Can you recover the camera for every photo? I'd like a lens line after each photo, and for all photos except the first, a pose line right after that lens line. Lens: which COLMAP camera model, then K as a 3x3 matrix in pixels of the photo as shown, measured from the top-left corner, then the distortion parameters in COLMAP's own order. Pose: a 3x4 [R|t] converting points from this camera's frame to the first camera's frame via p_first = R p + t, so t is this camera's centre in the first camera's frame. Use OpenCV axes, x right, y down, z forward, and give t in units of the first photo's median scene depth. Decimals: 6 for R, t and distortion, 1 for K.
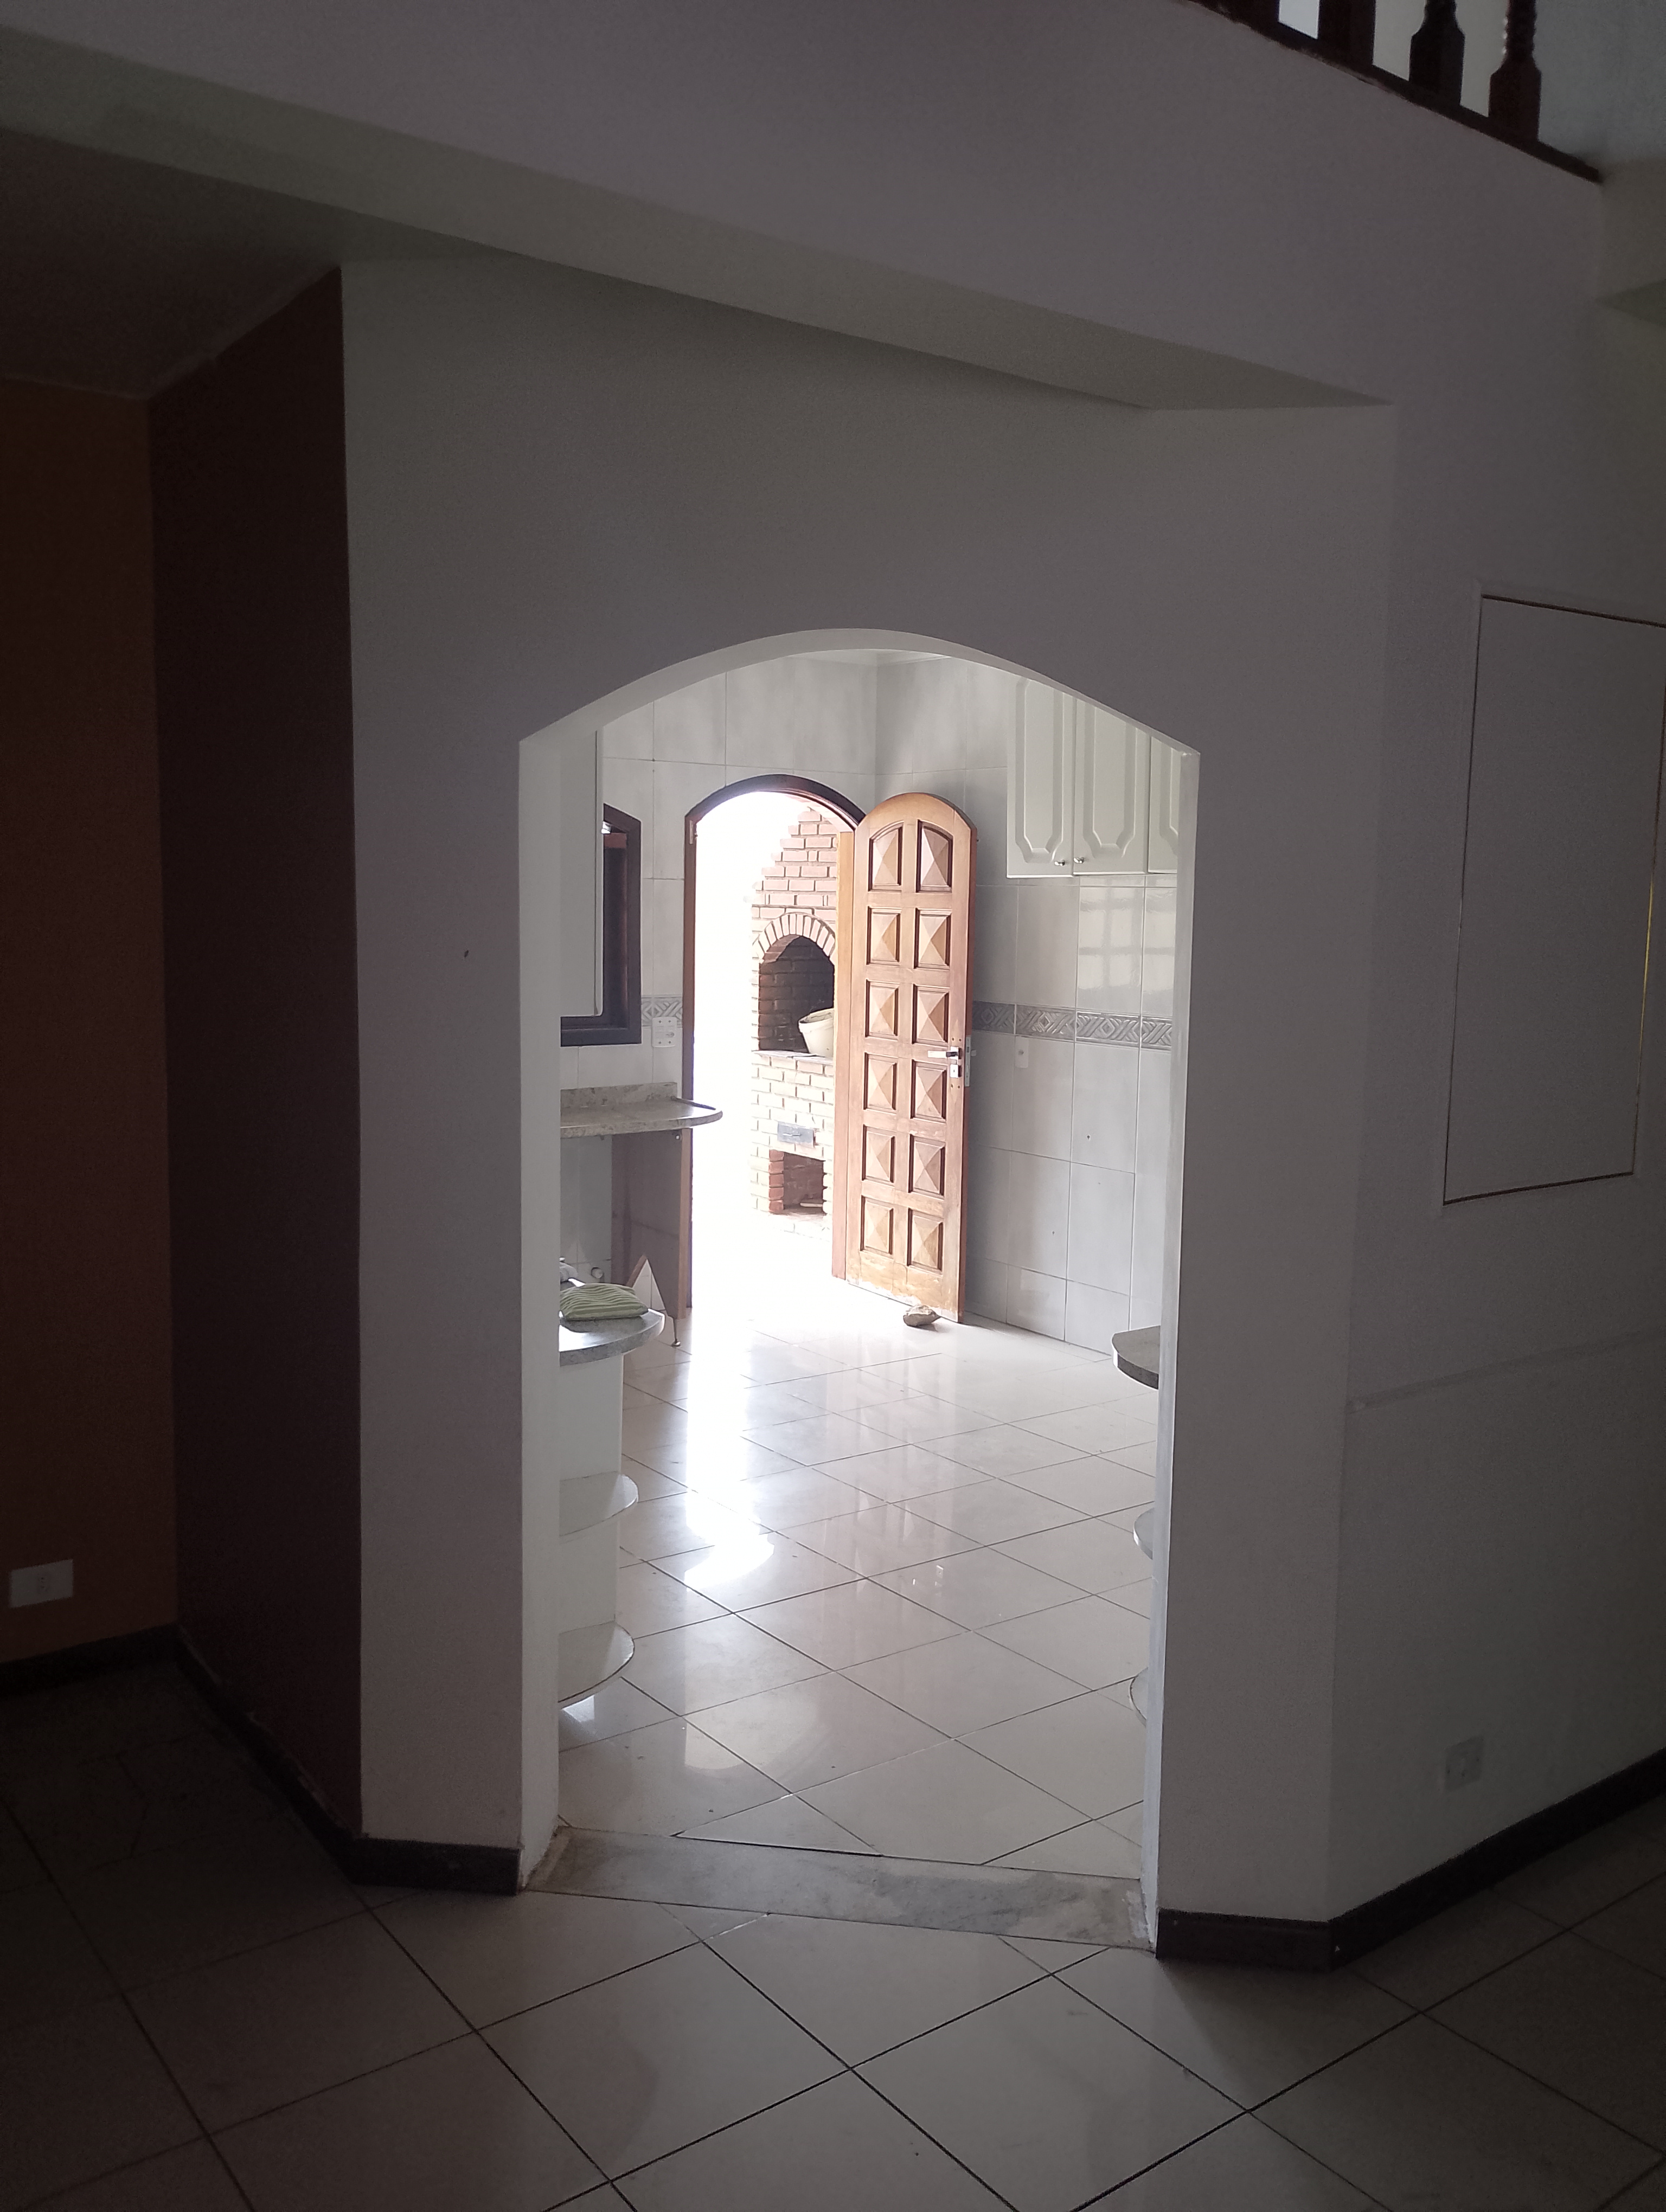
lens RADIAL K [[1850.8, 0, 833.5], [0, 1850.8, 1105.1], [0, 0, 1]] dist [0.017258, 0.003582]
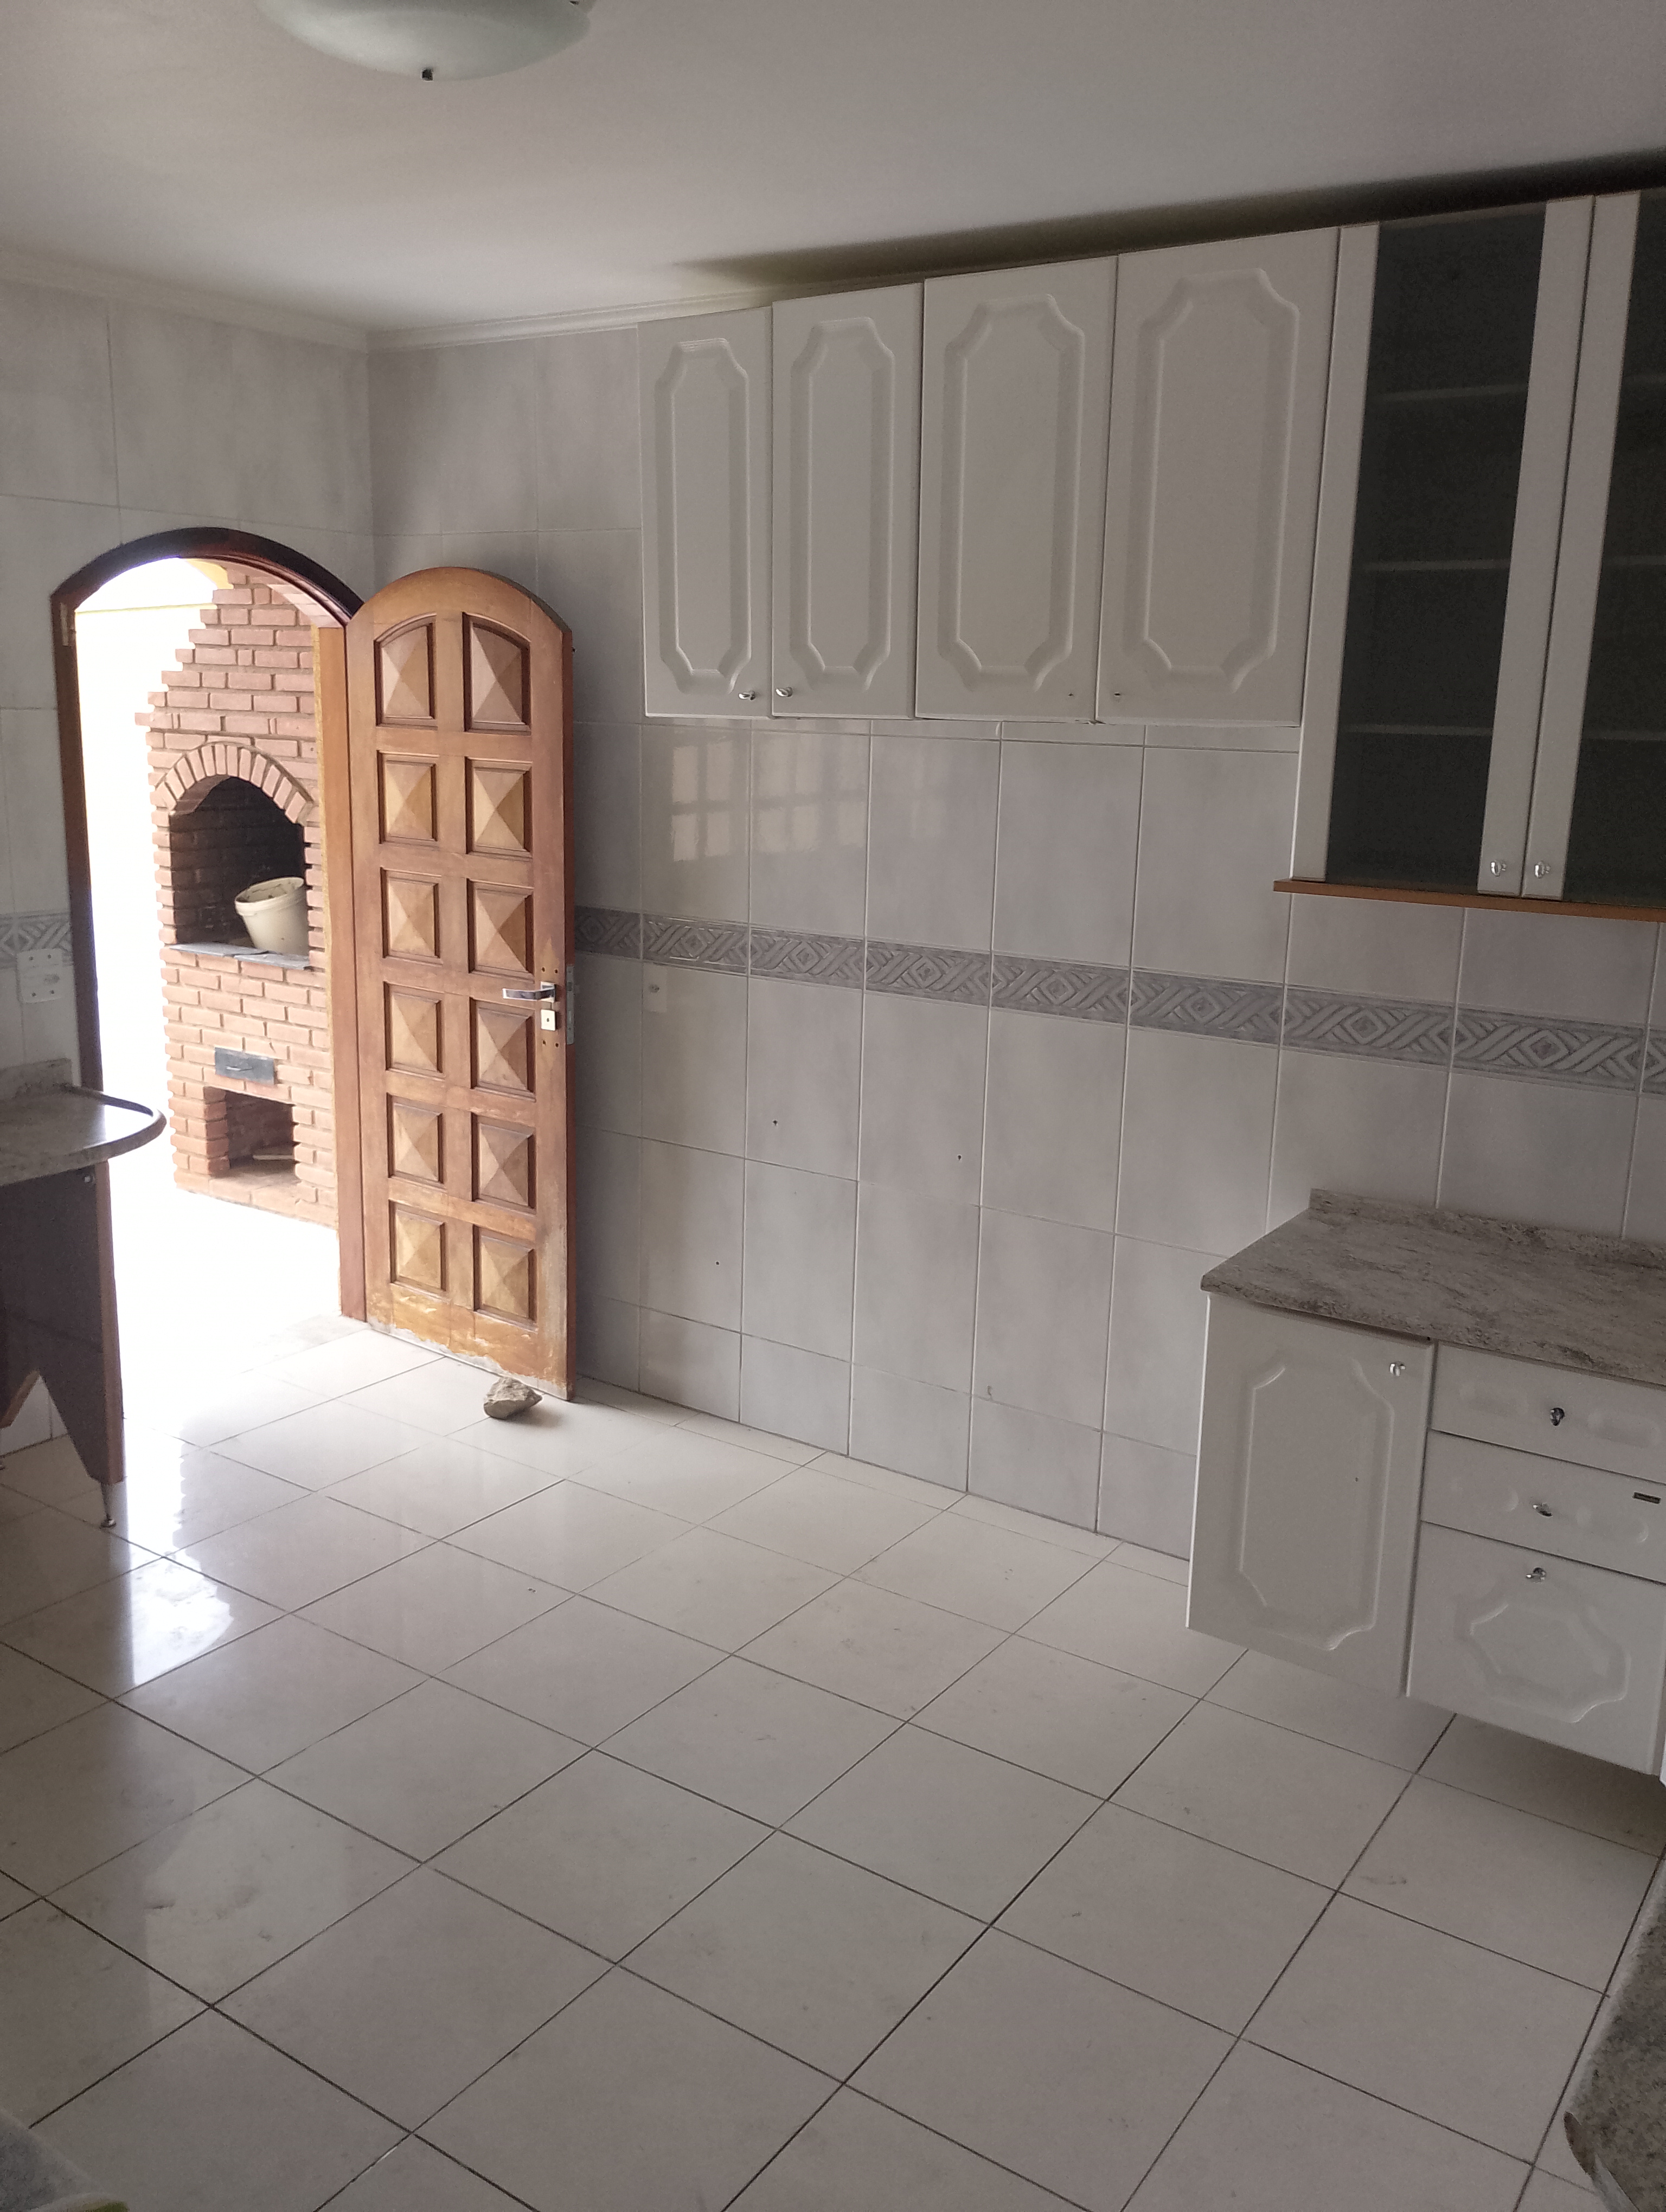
lens RADIAL K [[1850.8, 0, 878.0], [0, 1850.8, 1095.0], [0, 0, 1]] dist [0.017258, 0.003582]
pose [[0.939544, -0.063412, 0.336504, -0.041676], [0.027258, 0.993435, 0.111100, -0.057733], [-0.341340, -0.095211, 0.935105, 0.350421]]
